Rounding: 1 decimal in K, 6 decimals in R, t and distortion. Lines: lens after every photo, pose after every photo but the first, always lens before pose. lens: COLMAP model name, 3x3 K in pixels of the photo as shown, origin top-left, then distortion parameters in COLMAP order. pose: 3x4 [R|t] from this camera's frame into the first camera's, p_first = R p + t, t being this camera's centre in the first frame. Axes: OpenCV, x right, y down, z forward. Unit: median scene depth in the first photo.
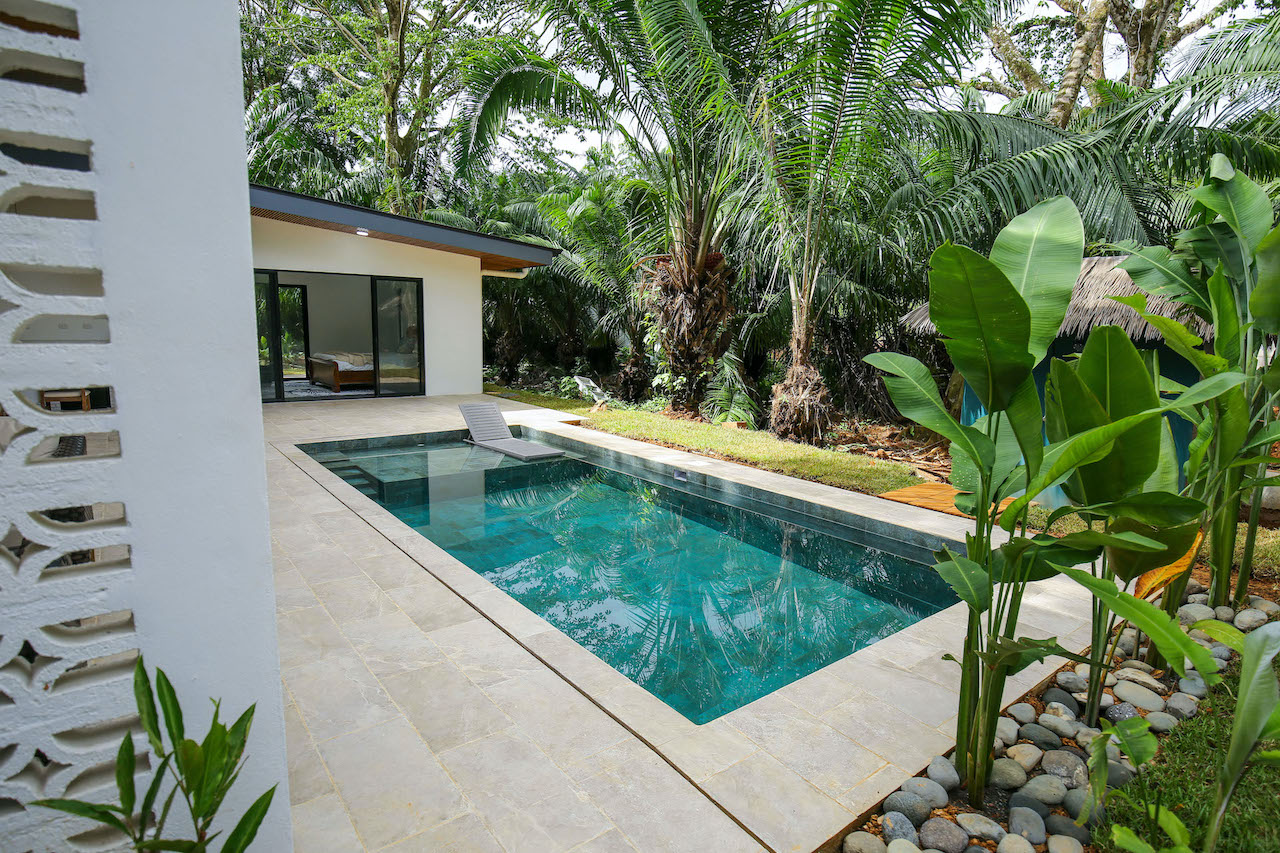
lens RADIAL K [[686.0, 0, 645.8], [0, 686.0, 432.4], [0, 0, 1]] dist [0.001414, 0.000018]
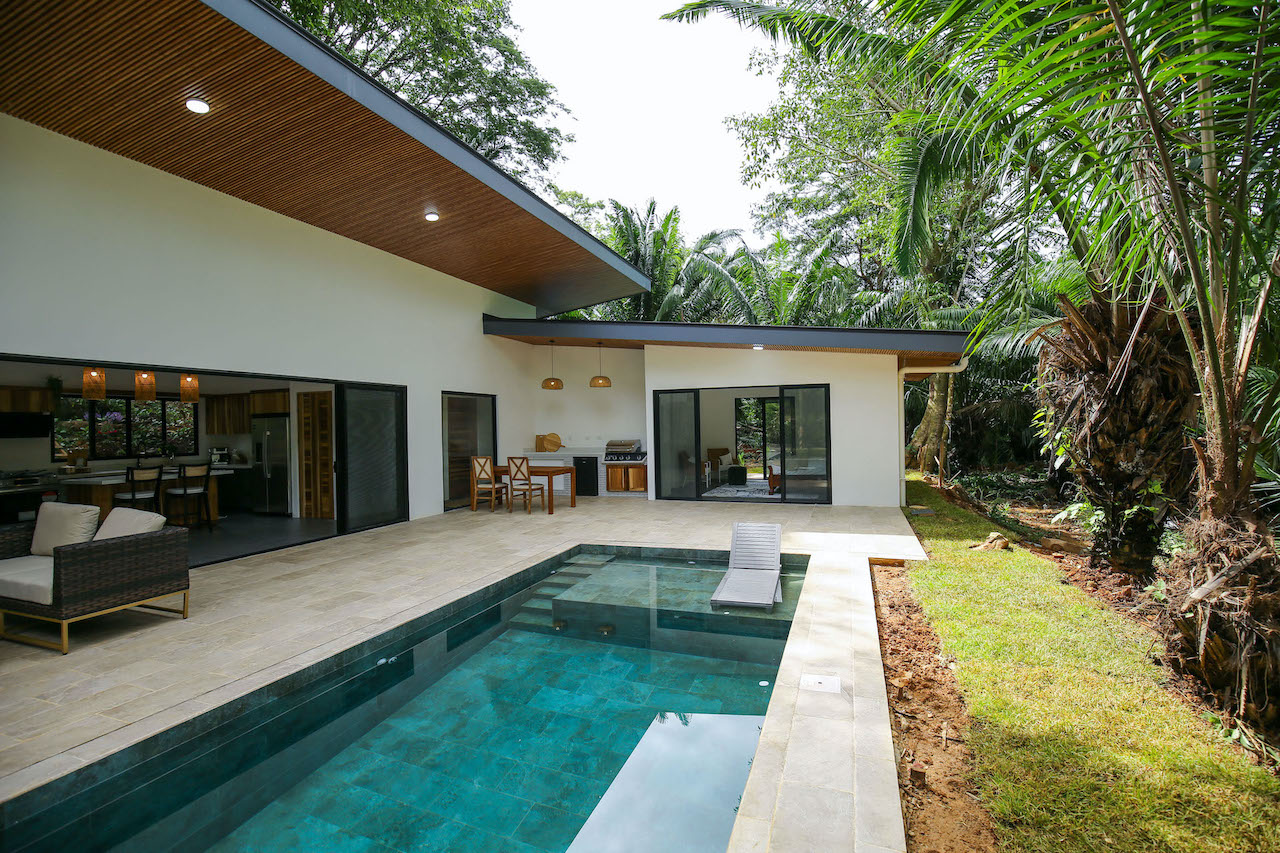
lens RADIAL K [[584.1, 0, 649.2], [0, 584.1, 425.0], [0, 0, 1]] dist [-0.017092, -0.000145]
pose [[0.530585, -0.029800, -0.847107, 0.271352], [-0.099375, 0.990303, -0.097081, -0.067564], [0.841786, 0.135692, 0.522479, 0.399407]]
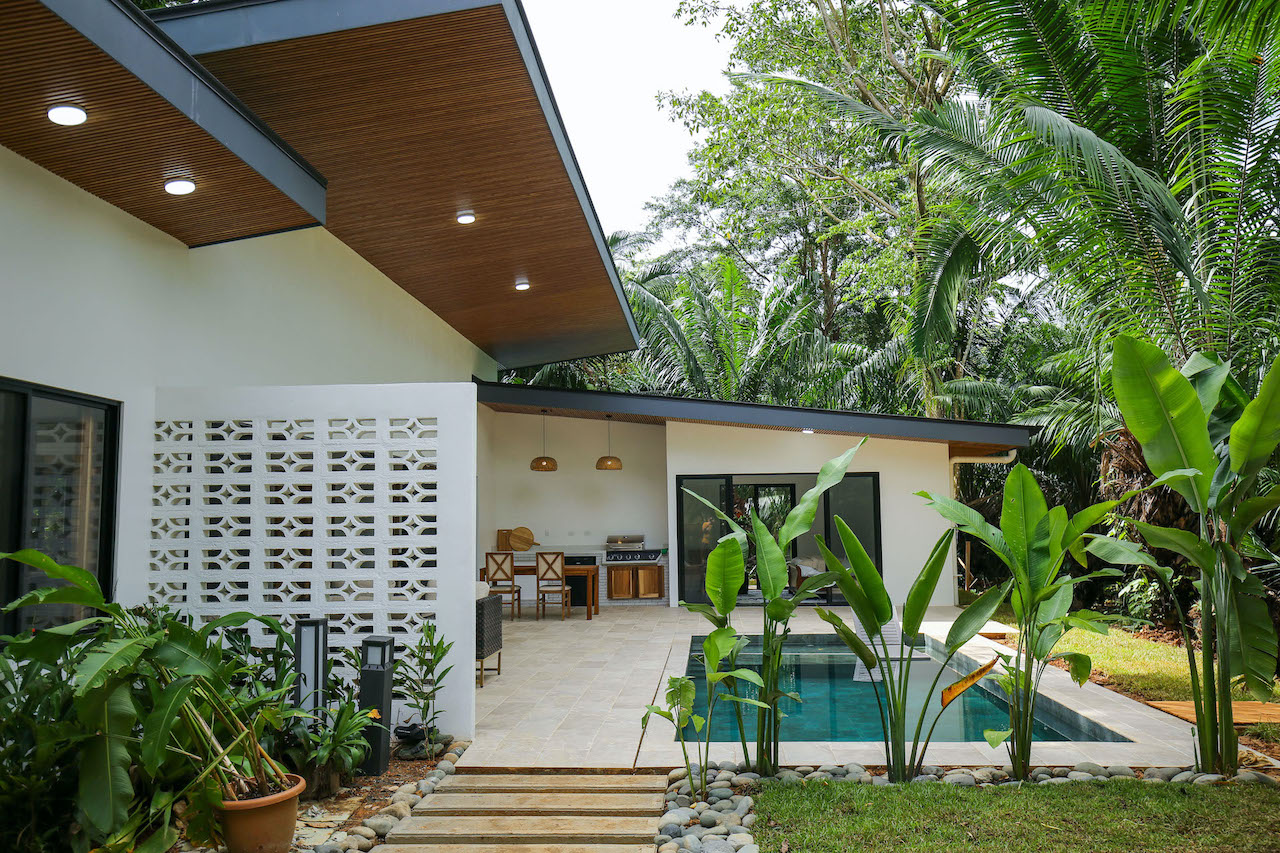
lens RADIAL K [[1139.3, 0, 637.5], [0, 1139.3, 421.8], [0, 0, 1]] dist [0.058907, 0.005115]
pose [[0.748267, -0.089613, -0.657318, 0.477213], [-0.072158, 0.973962, -0.214924, 0.059949], [0.659462, 0.208251, 0.722317, -0.329773]]
